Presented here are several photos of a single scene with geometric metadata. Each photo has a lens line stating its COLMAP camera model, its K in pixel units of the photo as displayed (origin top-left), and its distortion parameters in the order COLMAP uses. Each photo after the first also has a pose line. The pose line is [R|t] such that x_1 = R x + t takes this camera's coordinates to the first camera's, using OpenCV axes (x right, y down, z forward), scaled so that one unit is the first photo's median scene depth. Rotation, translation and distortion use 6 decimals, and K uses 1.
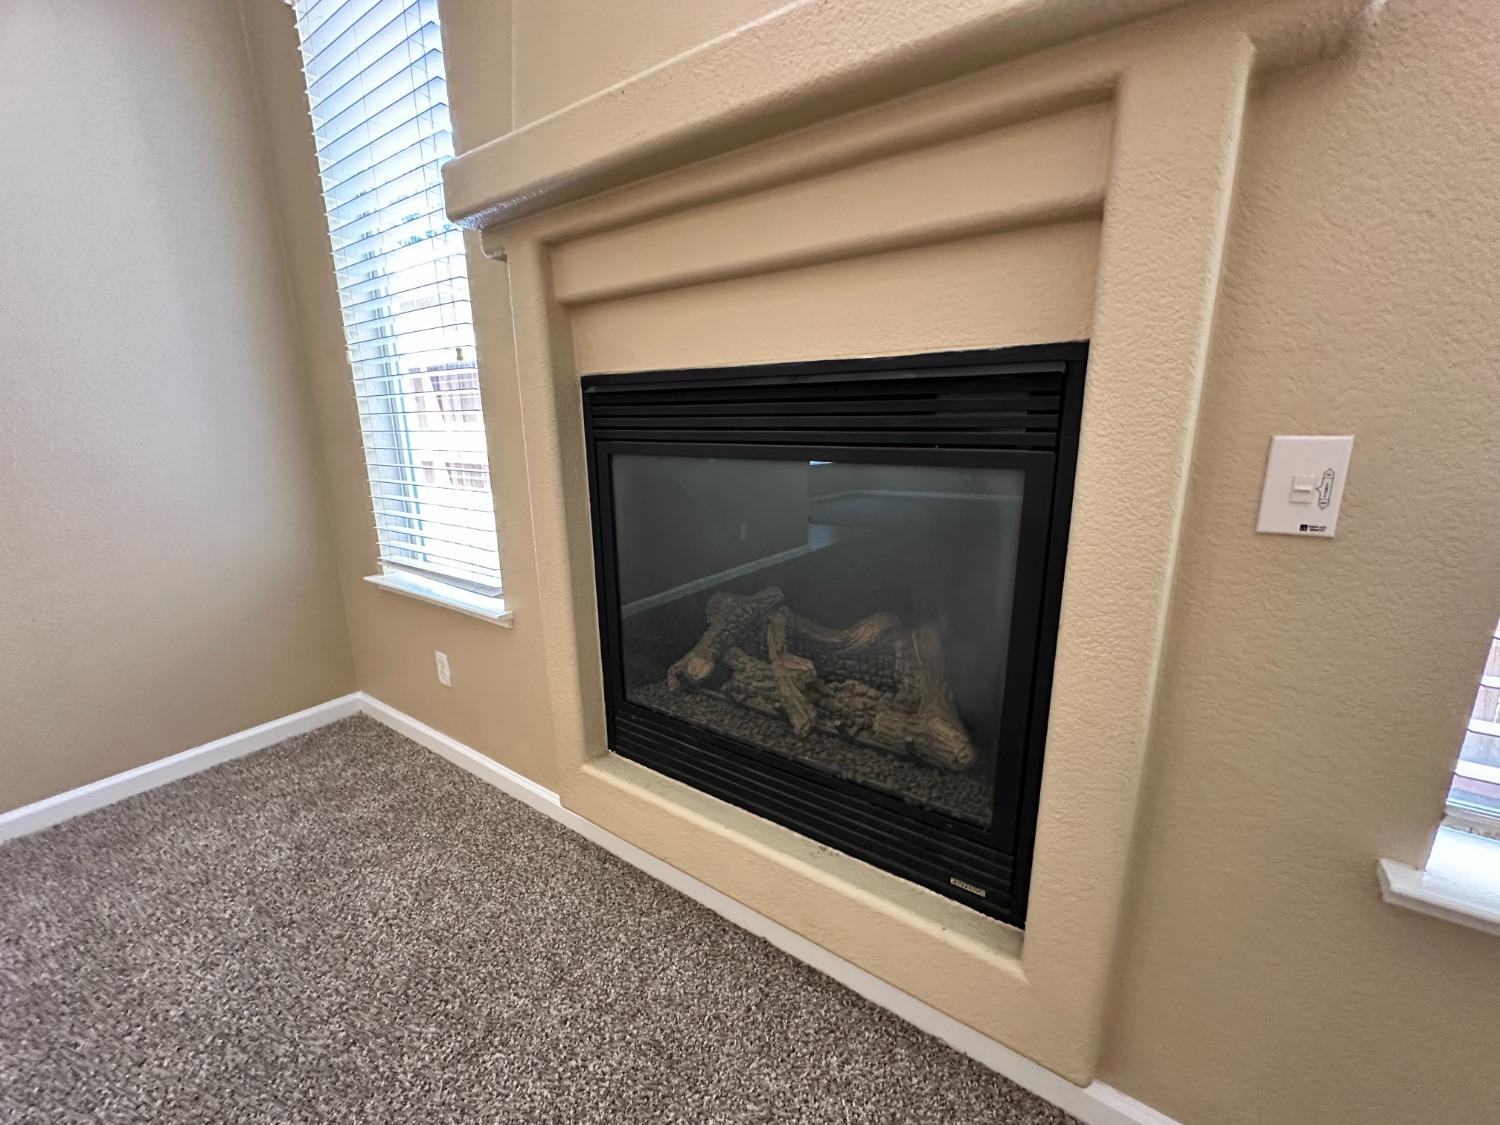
lens RADIAL K [[574.1, 0, 751.6], [0, 574.1, 556.5], [0, 0, 1]] dist [-0.025444, 0.000090]
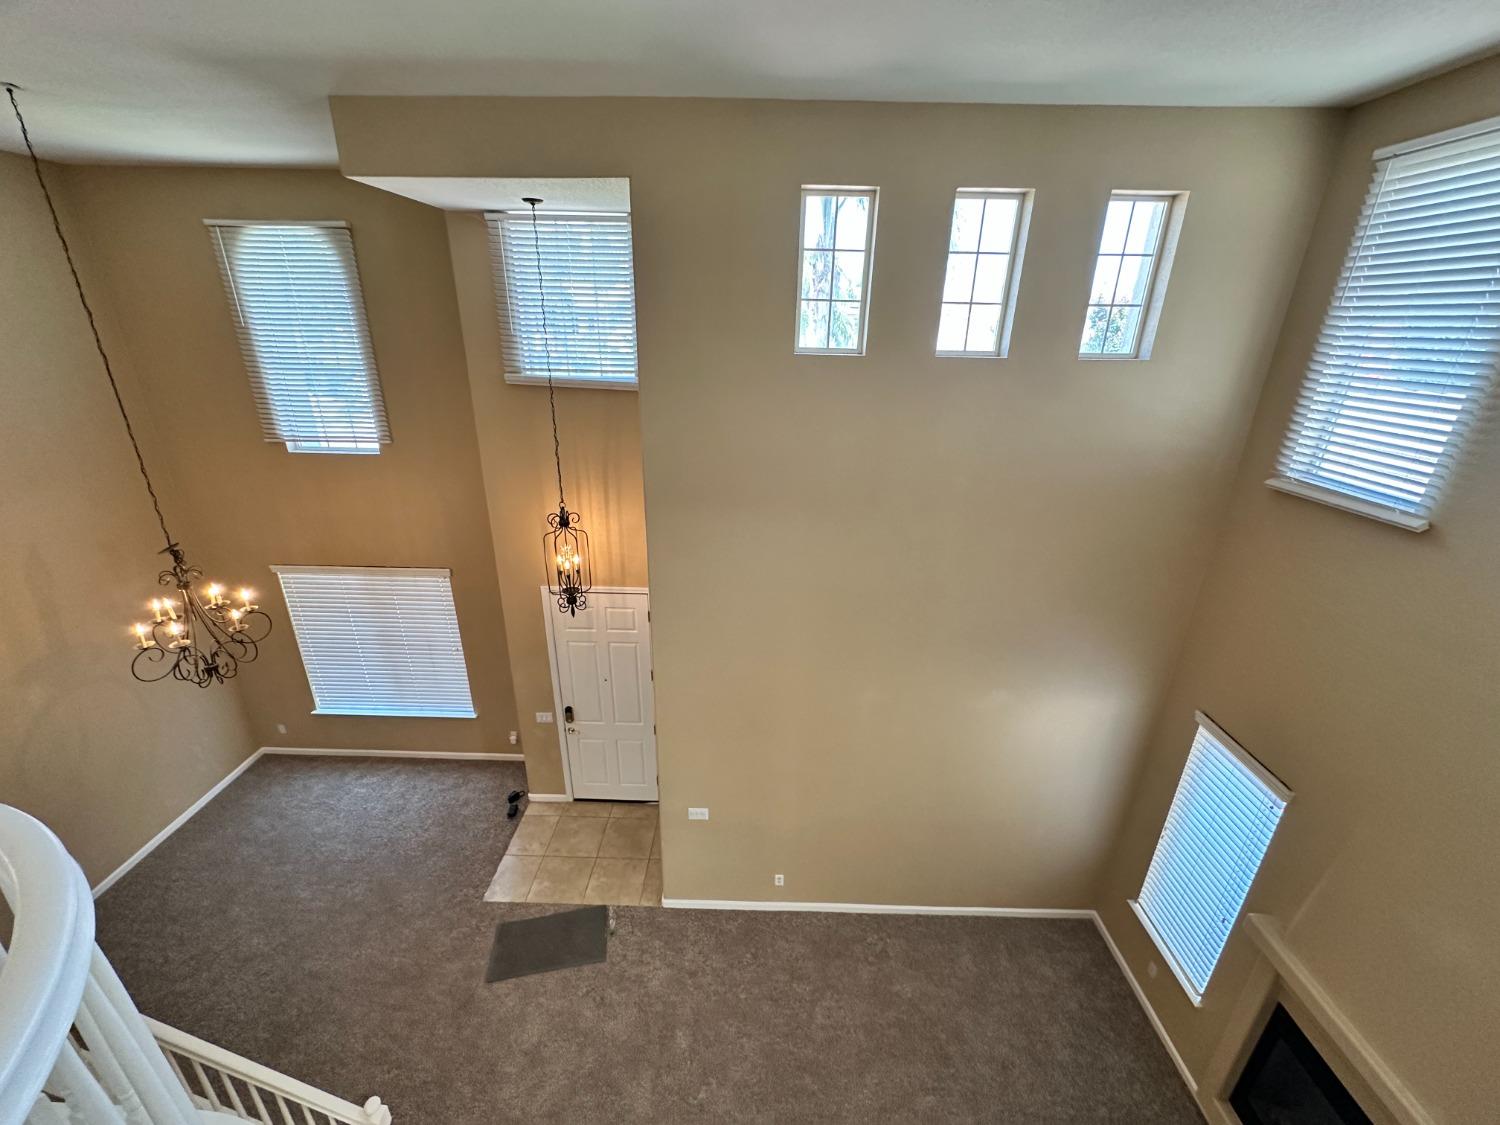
lens RADIAL K [[600.3, 0, 750.1], [0, 600.3, 559.1], [0, 0, 1]] dist [-0.002120, 0.000421]
pose [[0.548461, 0.310075, -0.776559, -0.117474], [-0.198575, 0.950434, 0.239254, -2.326898], [0.812255, 0.022984, 0.582850, -2.477781]]
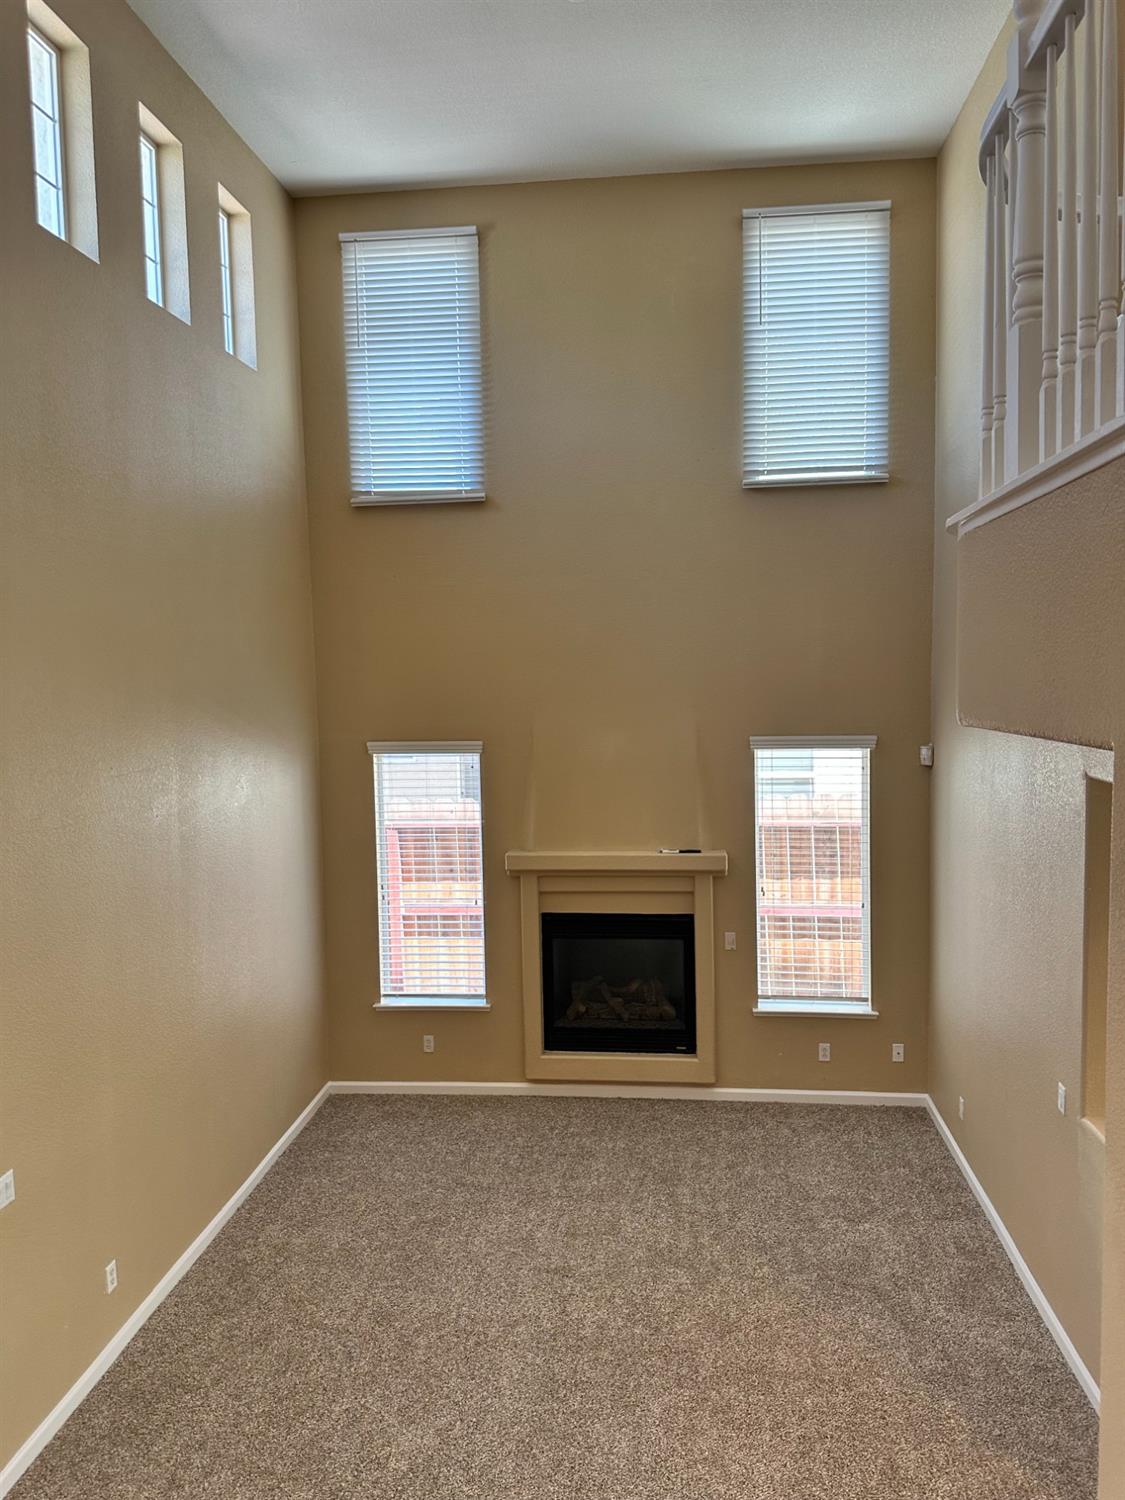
lens RADIAL K [[1081.4, 0, 562.5], [0, 1081.4, 750.0], [0, 0, 1]] dist [0.062912, -0.142636]
pose [[0.883787, -0.053666, 0.464802, -2.728550], [0.118208, 0.986784, -0.110830, -0.506843], [-0.452711, 0.152894, 0.878451, -4.044187]]
